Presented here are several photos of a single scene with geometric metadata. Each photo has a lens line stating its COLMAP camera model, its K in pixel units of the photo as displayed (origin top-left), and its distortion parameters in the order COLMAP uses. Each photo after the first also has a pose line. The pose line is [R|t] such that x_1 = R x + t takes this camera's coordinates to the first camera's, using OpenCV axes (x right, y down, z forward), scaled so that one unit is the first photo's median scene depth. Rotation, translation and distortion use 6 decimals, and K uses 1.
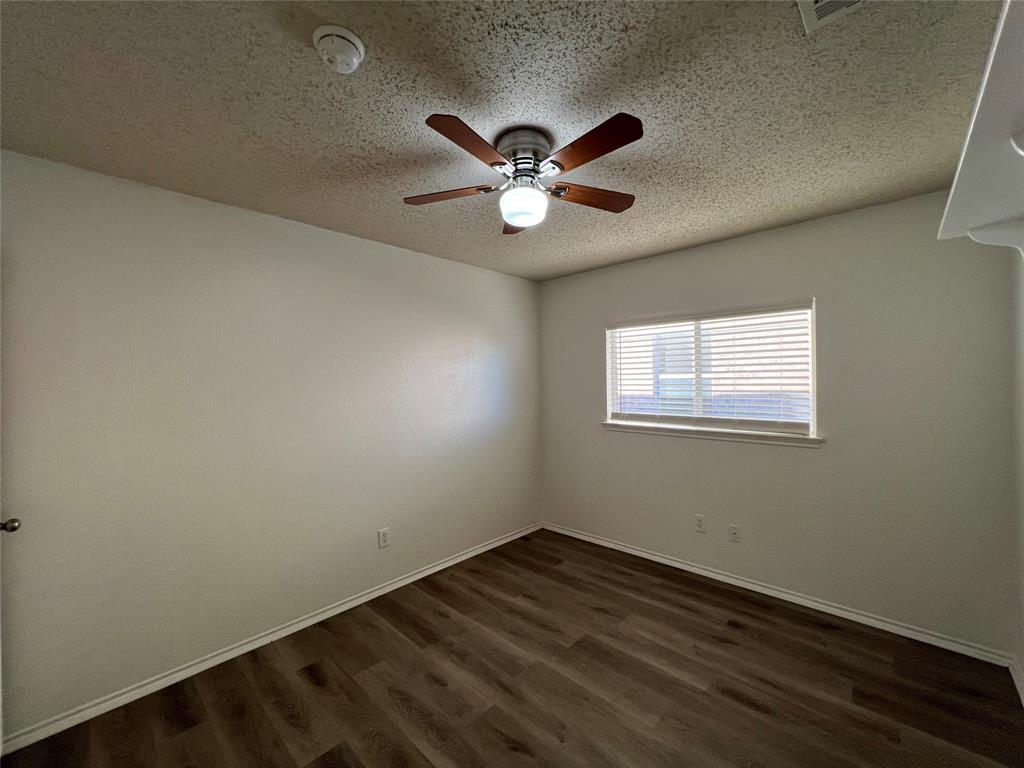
lens RADIAL K [[412.7, 0, 509.2], [0, 412.7, 386.0], [0, 0, 1]] dist [-0.002241, 0.000292]
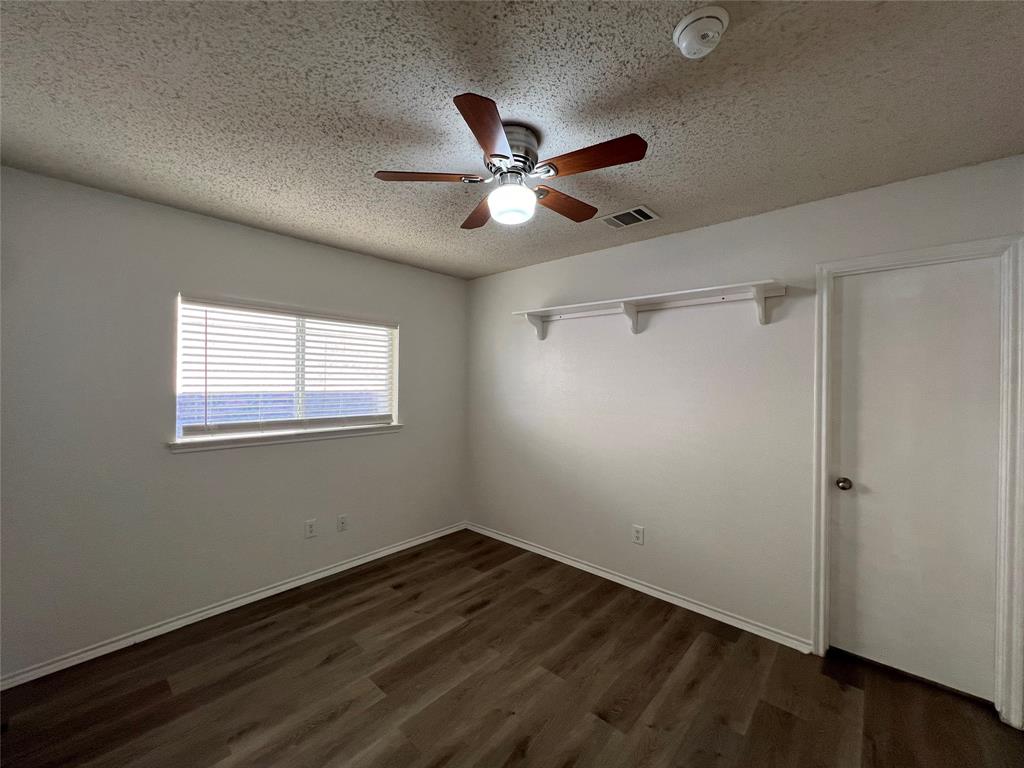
lens RADIAL K [[412.7, 0, 509.6], [0, 412.7, 386.2], [0, 0, 1]] dist [-0.002241, 0.000292]
pose [[-0.033043, -0.000017, 0.999454, -0.618749], [0.003643, 0.999993, 0.000137, 0.000746], [-0.999447, 0.003645, -0.033043, 0.675140]]
